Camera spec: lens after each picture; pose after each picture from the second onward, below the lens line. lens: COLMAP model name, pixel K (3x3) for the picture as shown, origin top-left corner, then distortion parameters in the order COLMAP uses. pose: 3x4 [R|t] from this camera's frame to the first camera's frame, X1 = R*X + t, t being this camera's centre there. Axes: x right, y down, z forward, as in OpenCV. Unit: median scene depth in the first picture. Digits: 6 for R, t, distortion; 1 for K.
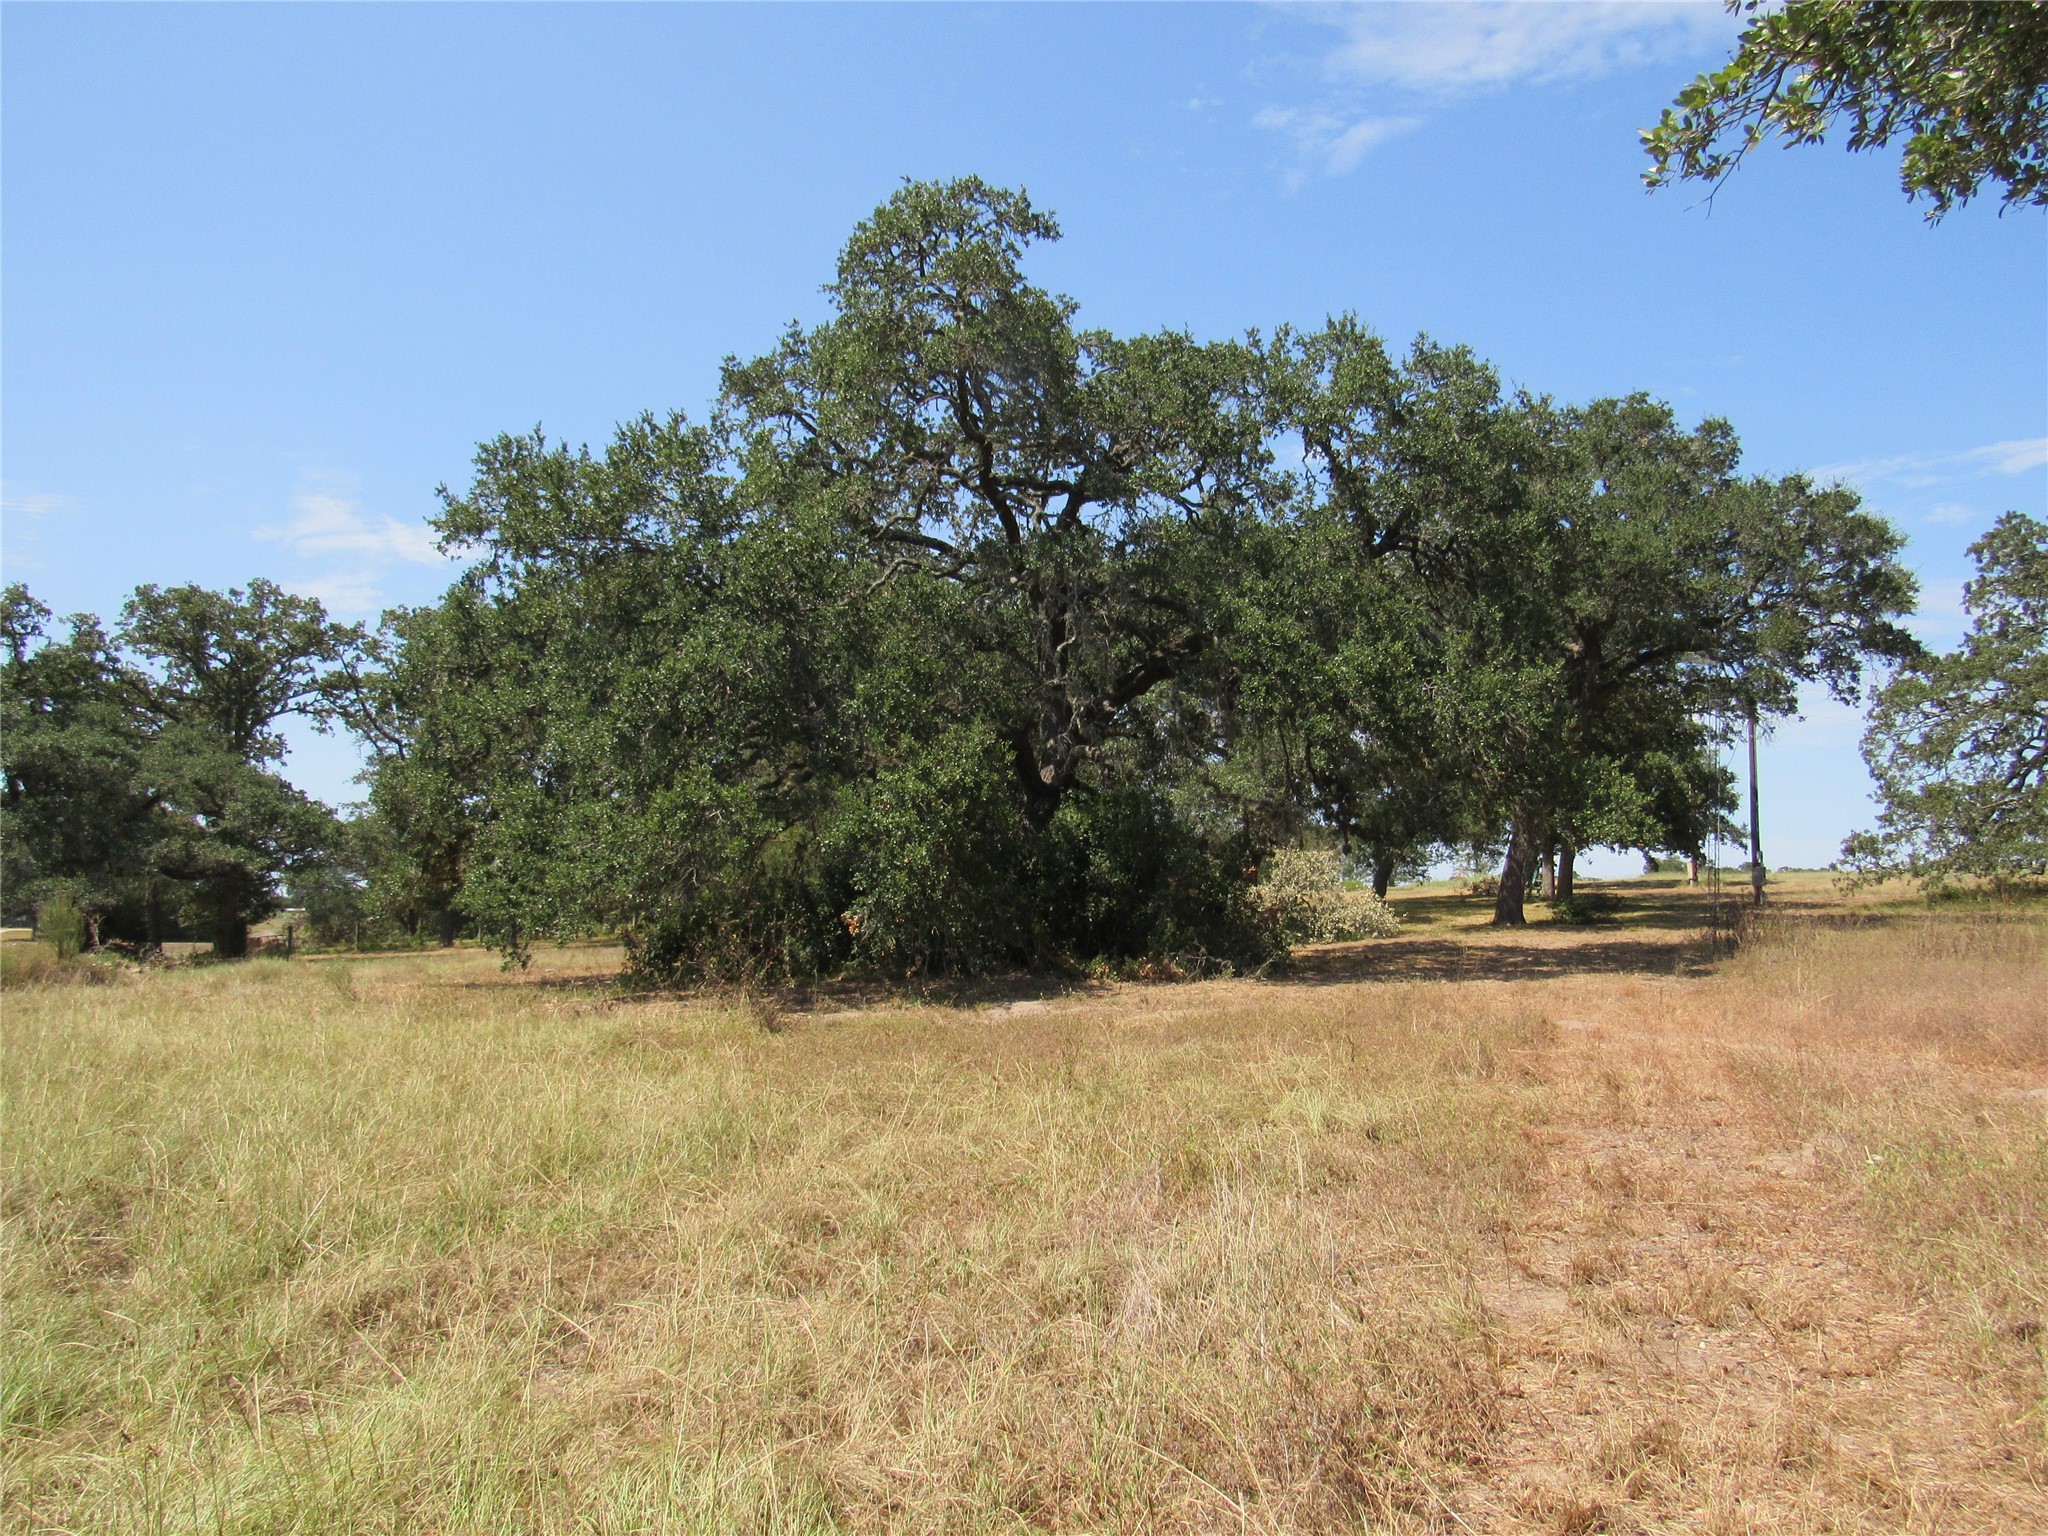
lens RADIAL K [[1456.7, 0, 1006.5], [0, 1456.7, 765.6], [0, 0, 1]] dist [-0.020801, 0.004711]
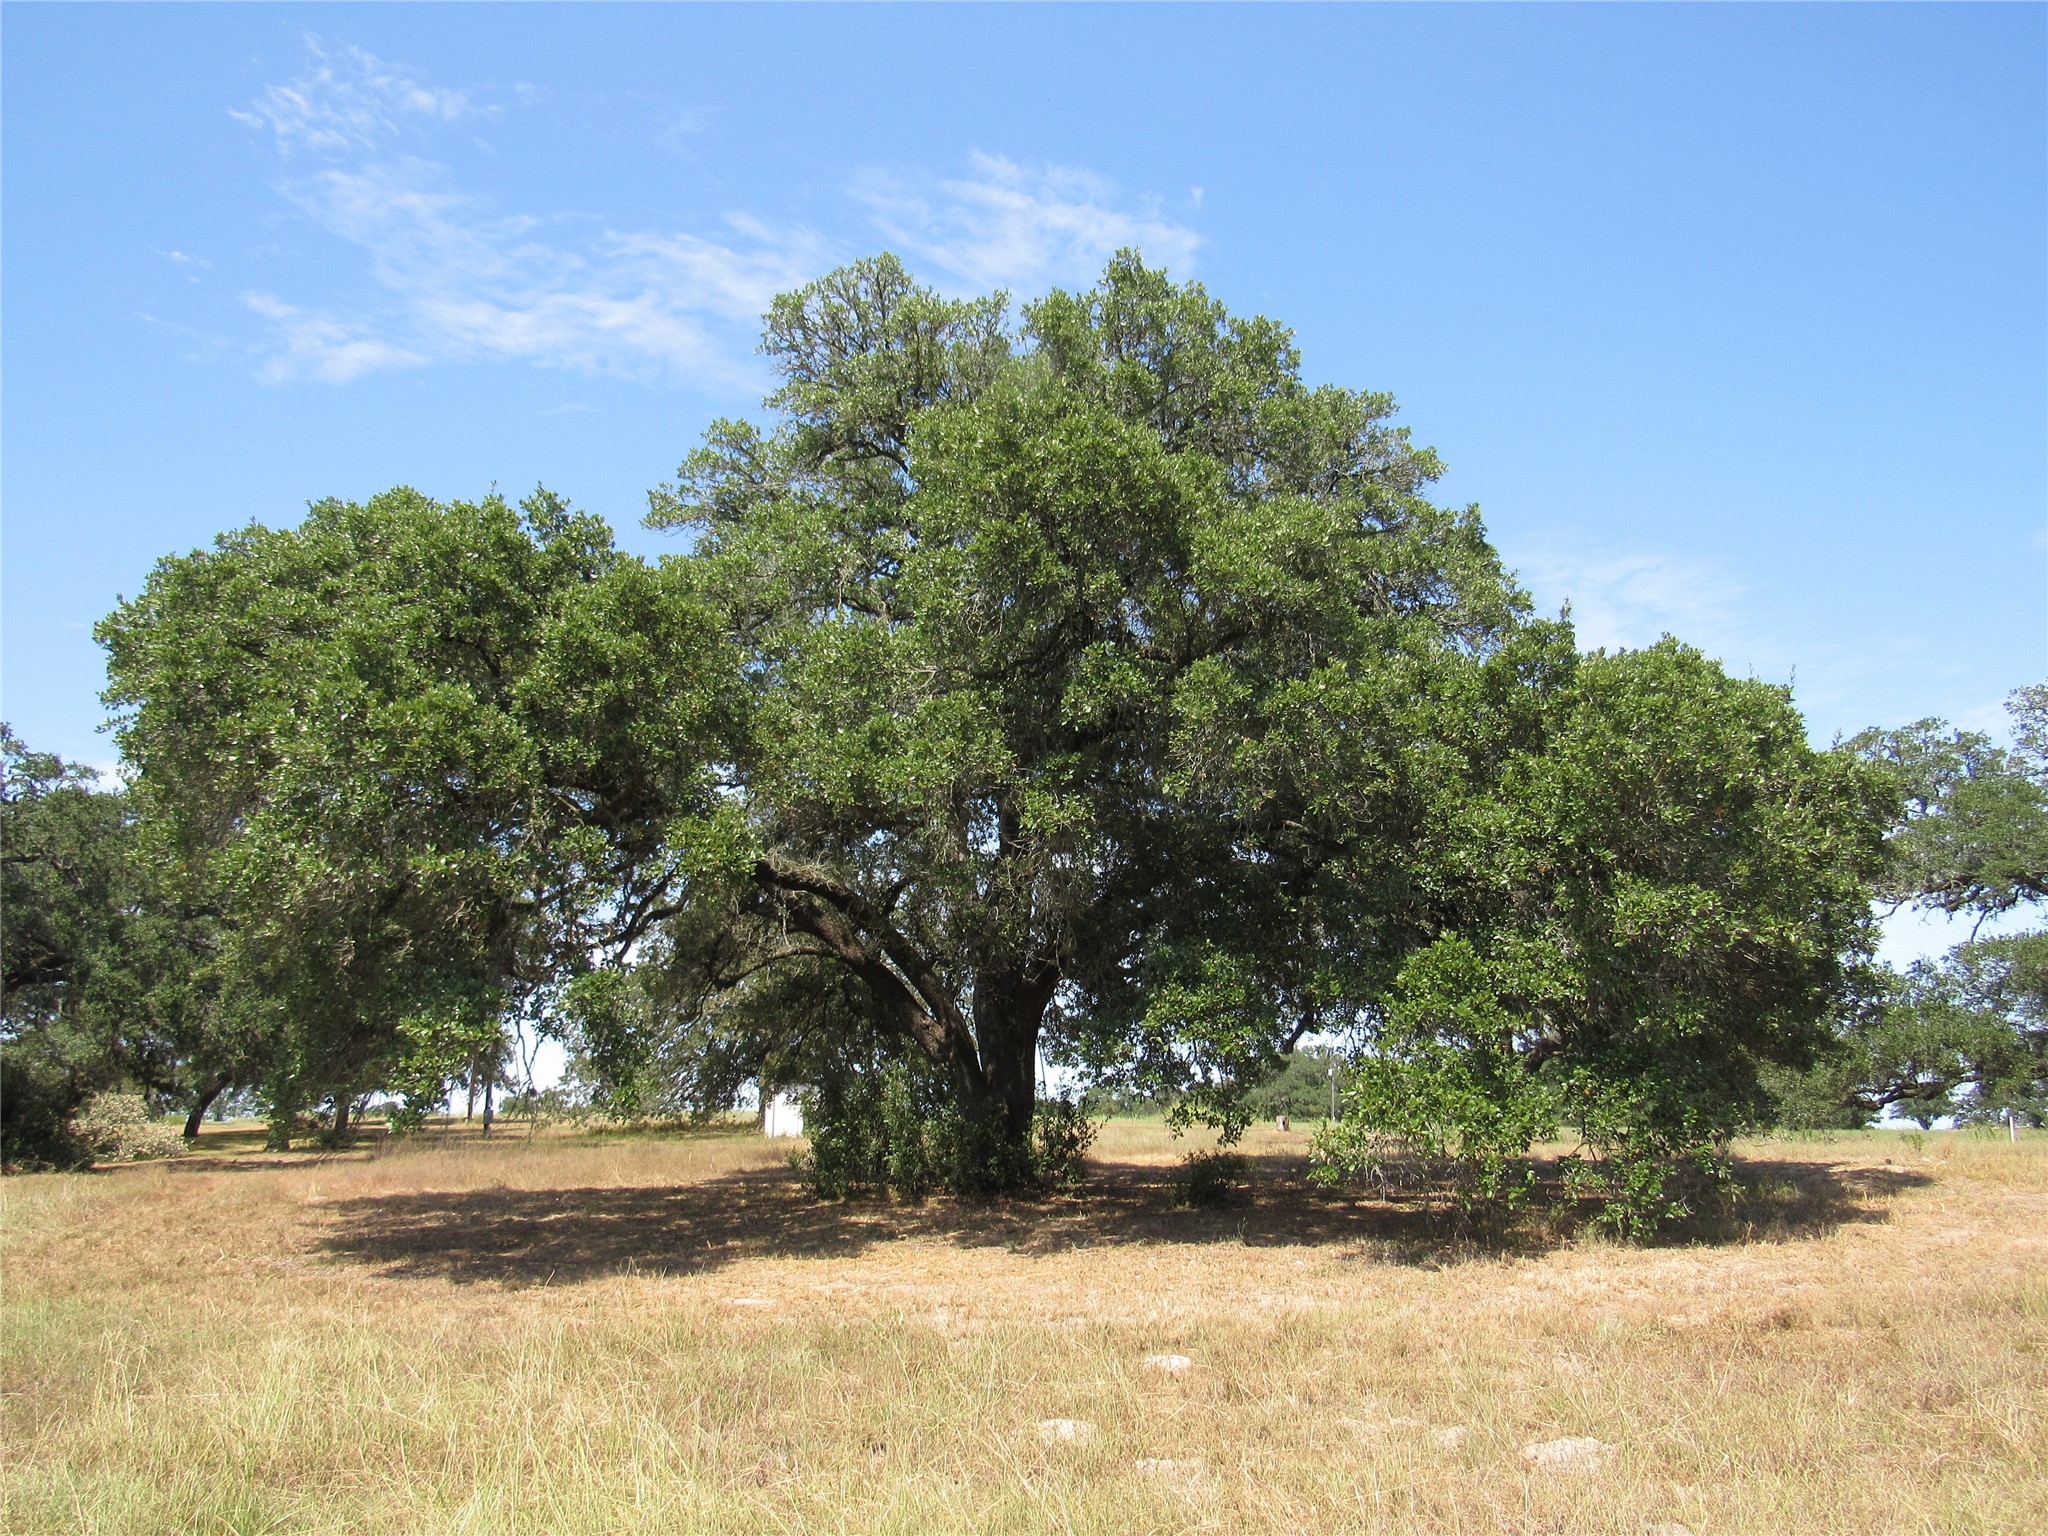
lens RADIAL K [[1456.7, 0, 1006.5], [0, 1456.7, 765.6], [0, 0, 1]] dist [-0.020801, 0.004711]
pose [[0.745398, 0.163454, 0.646270, -0.110908], [-0.058807, 0.981817, -0.180493, -0.051893], [-0.664021, 0.096534, 0.741456, -0.632773]]
